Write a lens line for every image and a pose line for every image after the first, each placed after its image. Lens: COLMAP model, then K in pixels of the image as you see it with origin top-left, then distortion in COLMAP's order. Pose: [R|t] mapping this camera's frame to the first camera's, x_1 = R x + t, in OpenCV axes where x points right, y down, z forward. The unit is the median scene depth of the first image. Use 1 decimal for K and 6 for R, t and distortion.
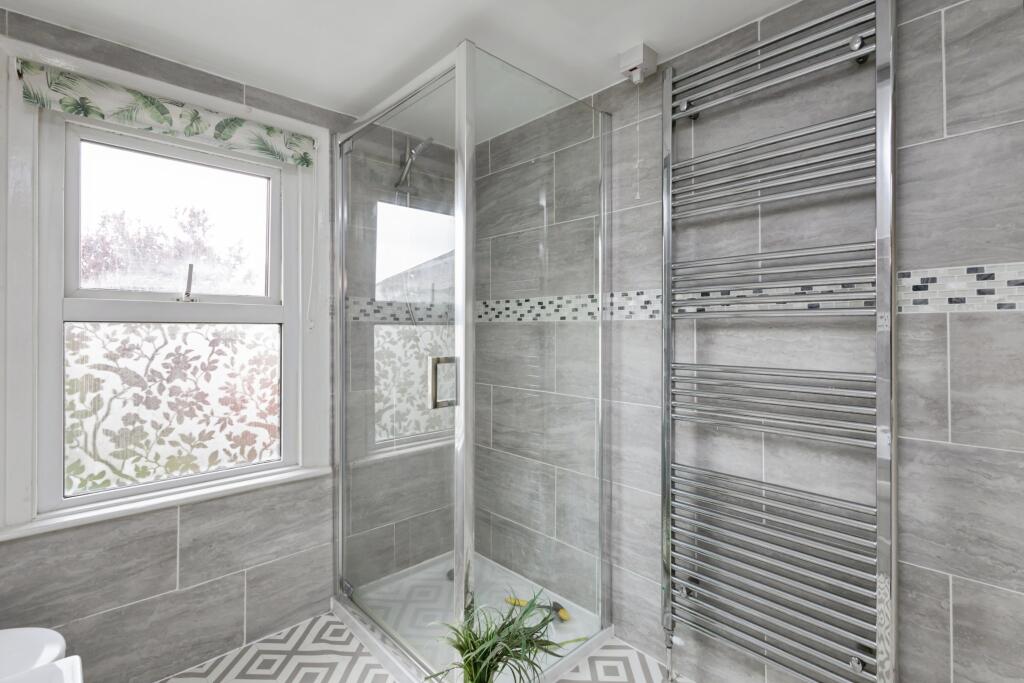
lens RADIAL K [[474.4, 0, 507.1], [0, 474.4, 326.6], [0, 0, 1]] dist [0.001428, -0.000084]
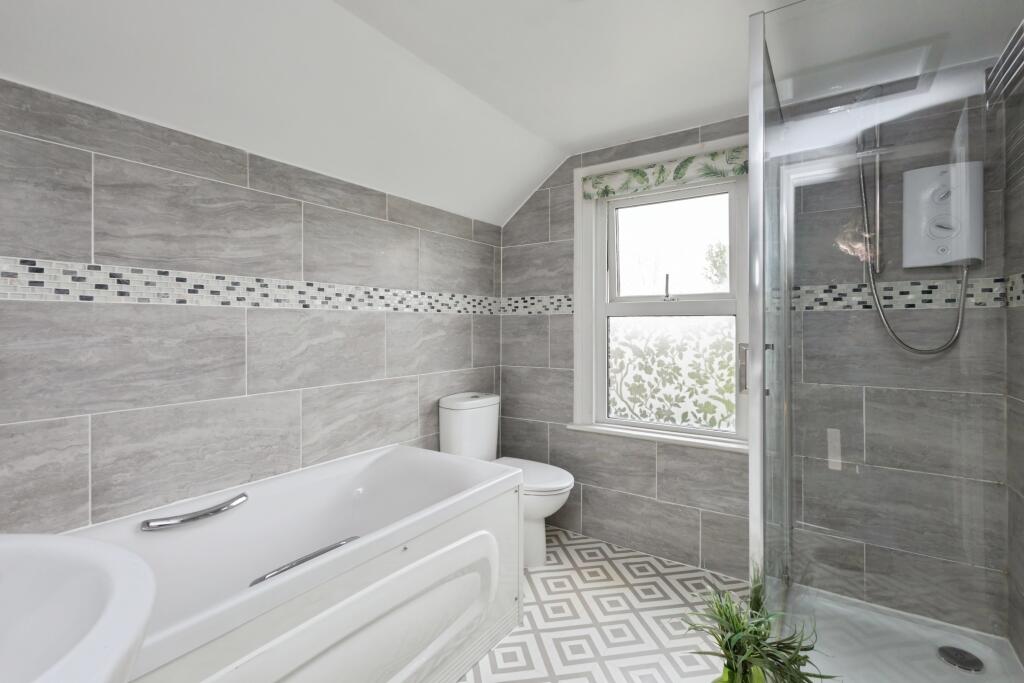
lens RADIAL K [[474.4, 0, 507.1], [0, 474.4, 326.6], [0, 0, 1]] dist [0.001428, -0.000084]
pose [[0.216049, 0.000896, -0.976382, 0.593409], [0.007017, 0.999972, 0.002470, 0.016731], [0.976357, -0.007385, 0.216037, 0.229821]]
